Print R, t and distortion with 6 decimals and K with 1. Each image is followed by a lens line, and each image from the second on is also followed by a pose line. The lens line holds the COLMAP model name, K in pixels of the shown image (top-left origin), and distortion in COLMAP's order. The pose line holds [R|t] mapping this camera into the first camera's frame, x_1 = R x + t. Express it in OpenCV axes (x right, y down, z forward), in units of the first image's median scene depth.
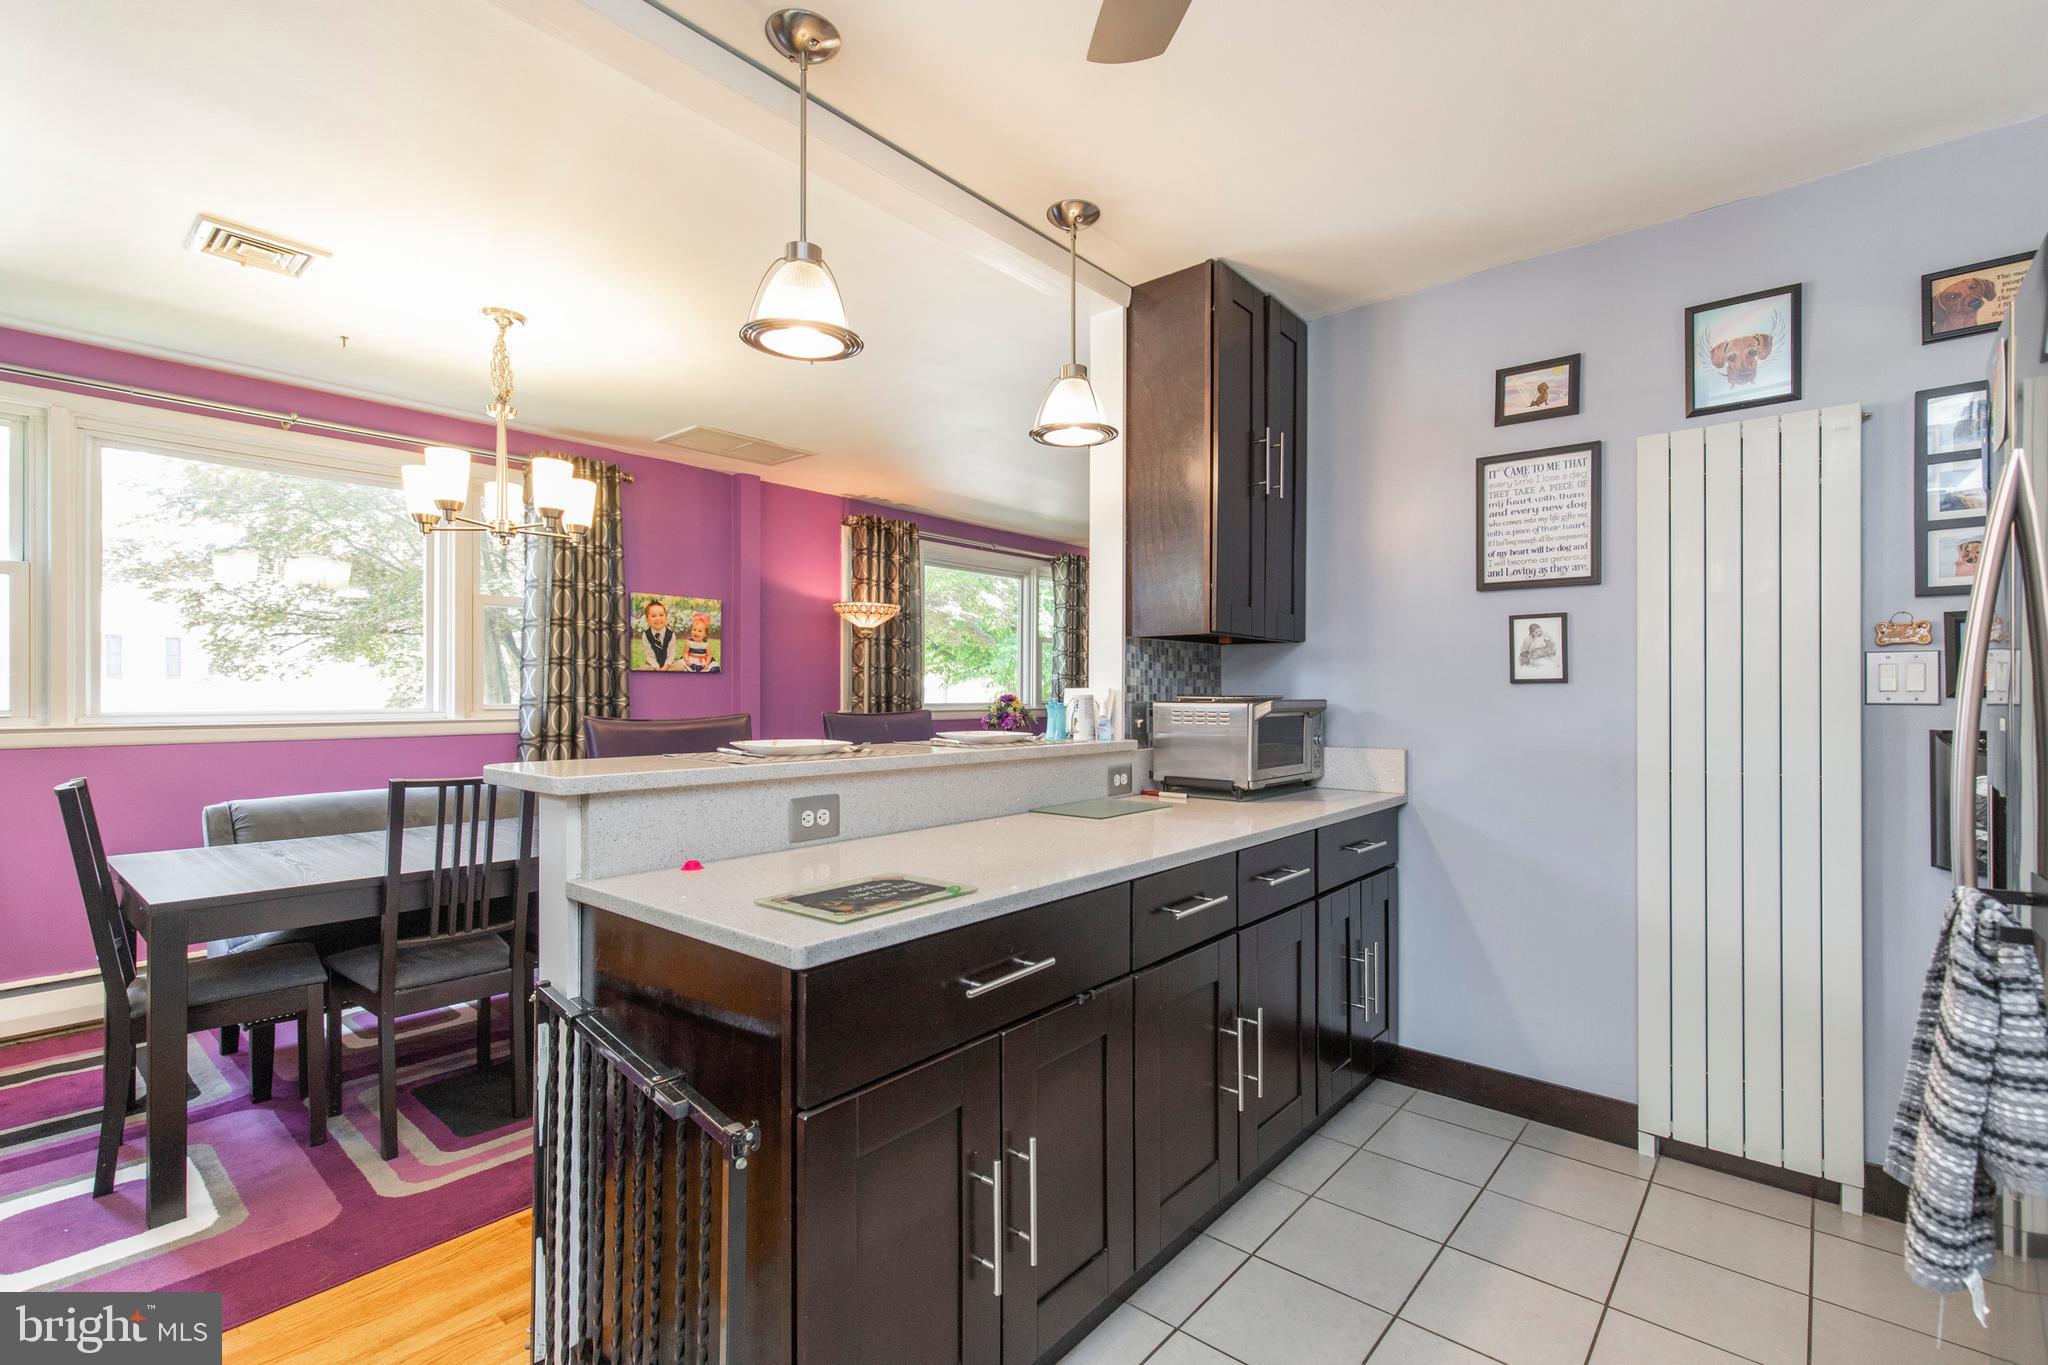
lens RADIAL K [[927.0, 0, 1029.6], [0, 927.0, 683.6], [0, 0, 1]] dist [0.010818, -0.001409]
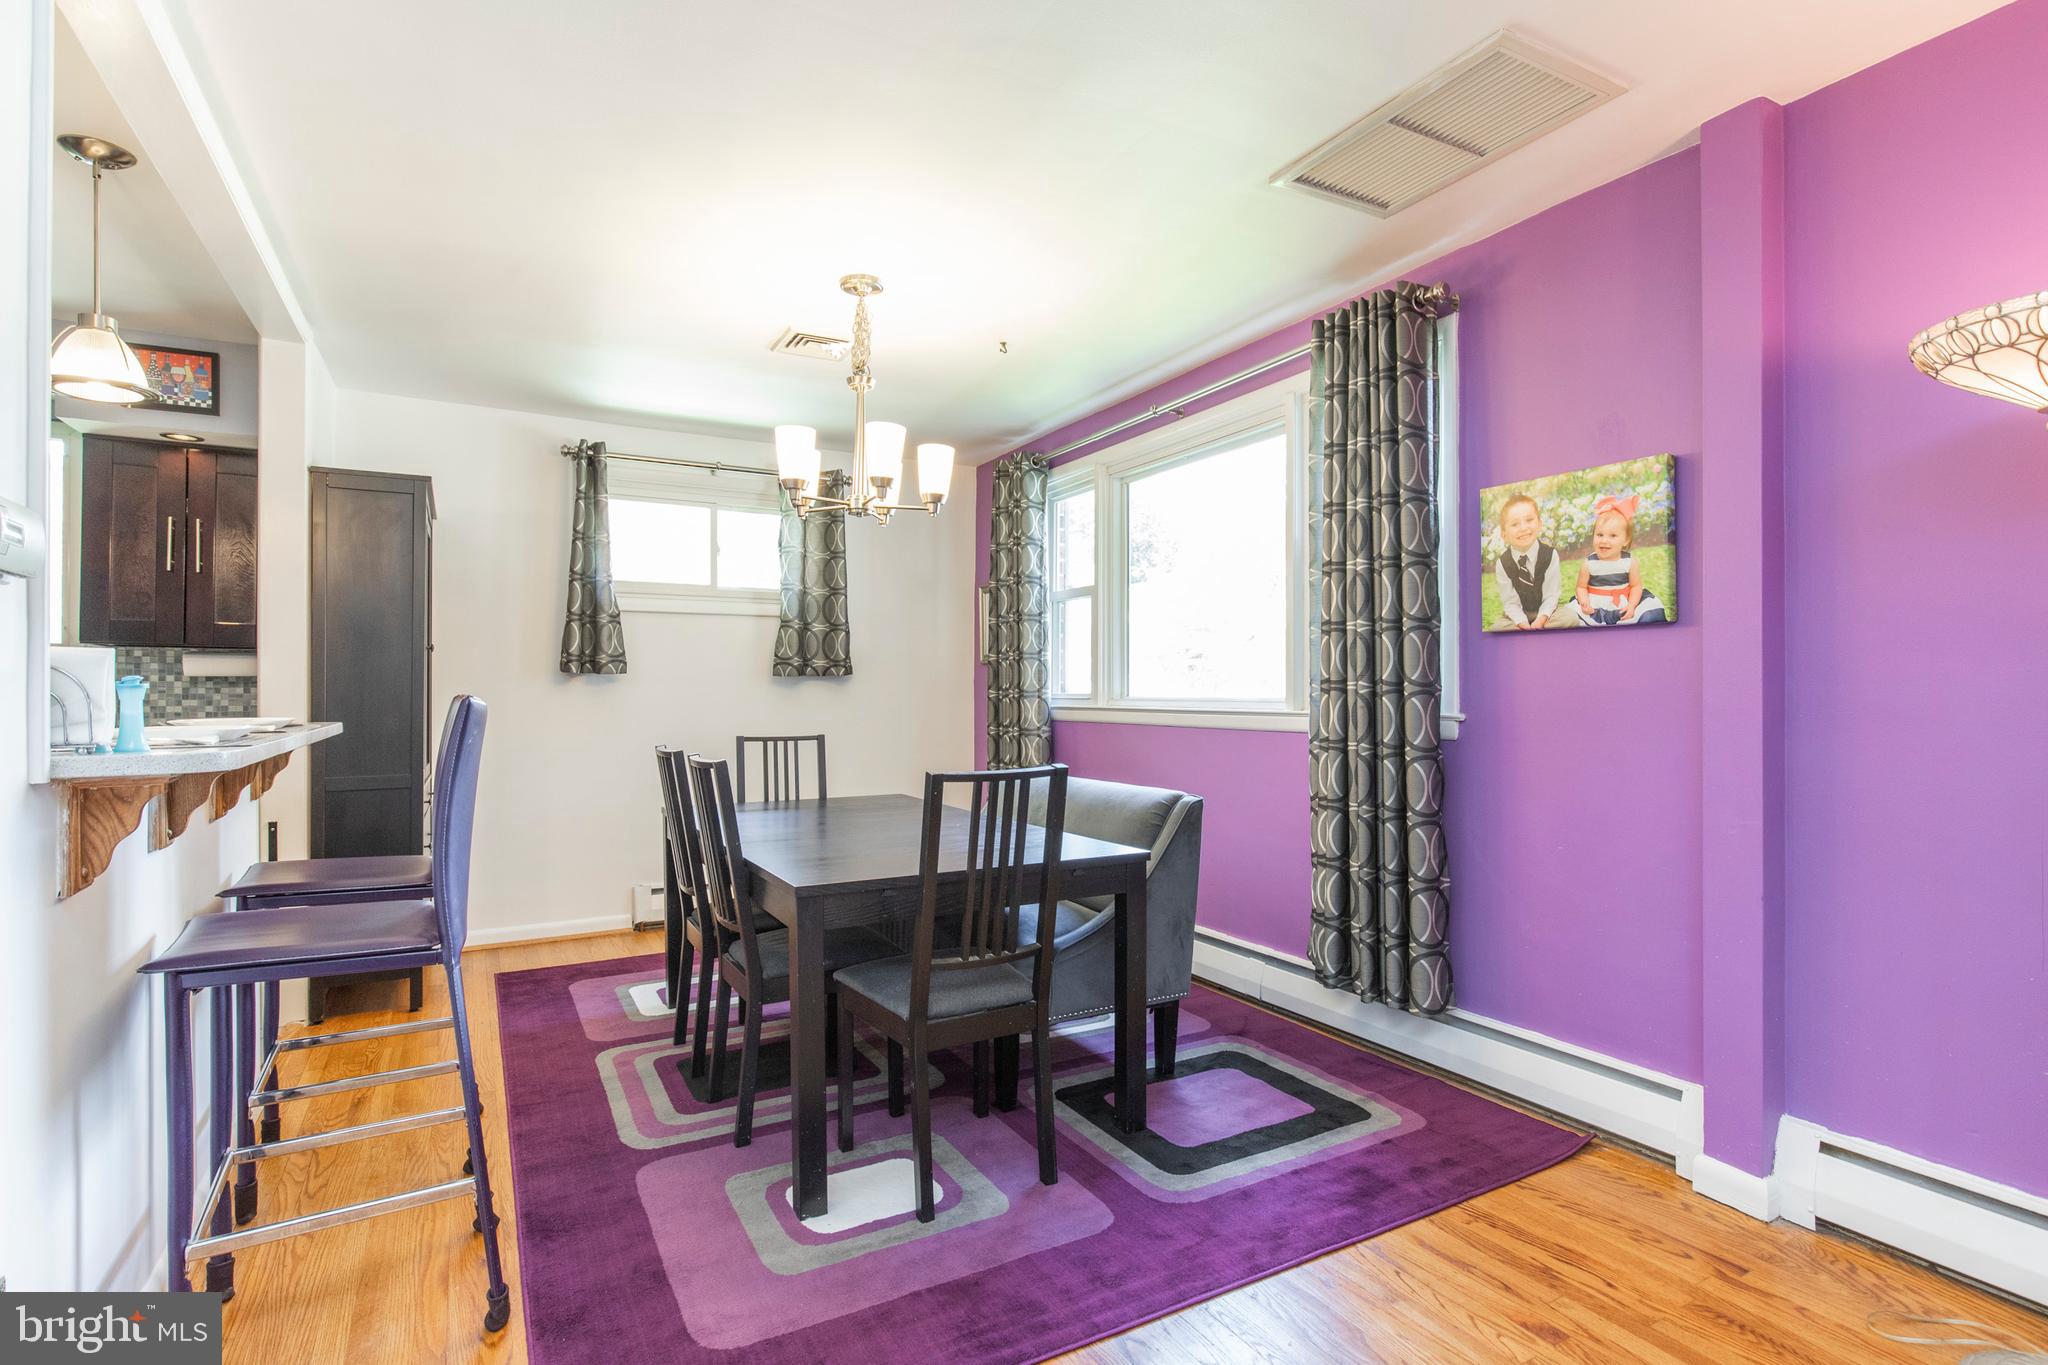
lens RADIAL K [[1008.2, 0, 1034.9], [0, 1008.2, 688.1], [0, 0, 1]] dist [0.009006, -0.003333]
pose [[-0.339379, -0.002625, -0.940646, 0.209269], [0.012502, 0.999895, -0.007301, 0.018585], [0.940567, -0.014238, -0.339310, 0.910867]]
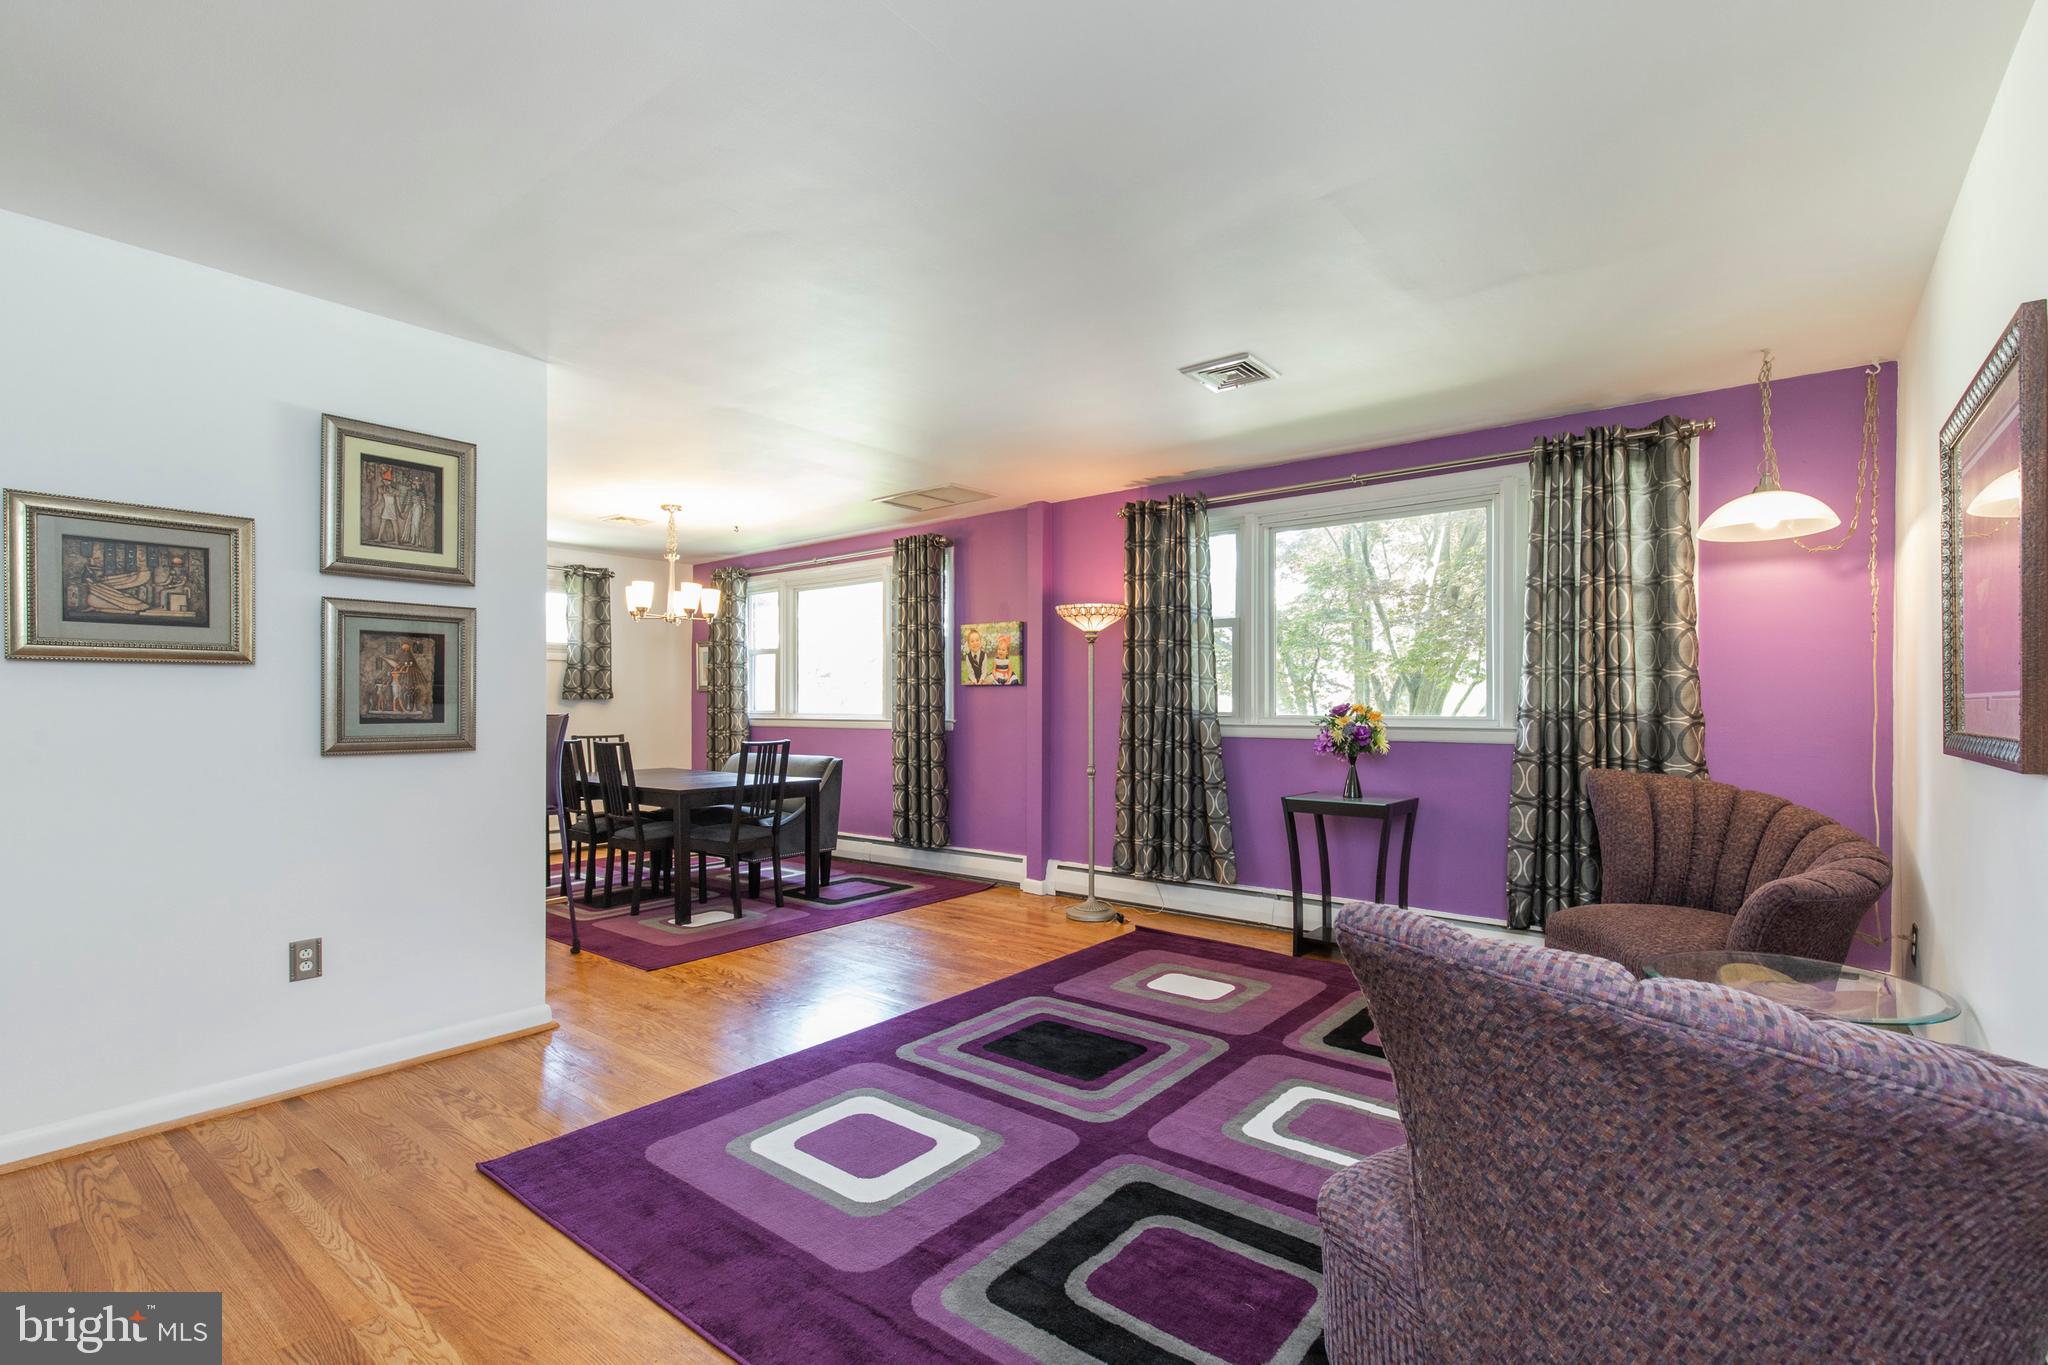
lens RADIAL K [[927.0, 0, 1028.3], [0, 927.0, 708.5], [0, 0, 1]] dist [0.010818, -0.001409]
pose [[0.033077, 0.003564, -0.999446, 0.827710], [0.011756, 0.999923, 0.003954, 0.013435], [0.999384, -0.011881, 0.033033, 1.003047]]
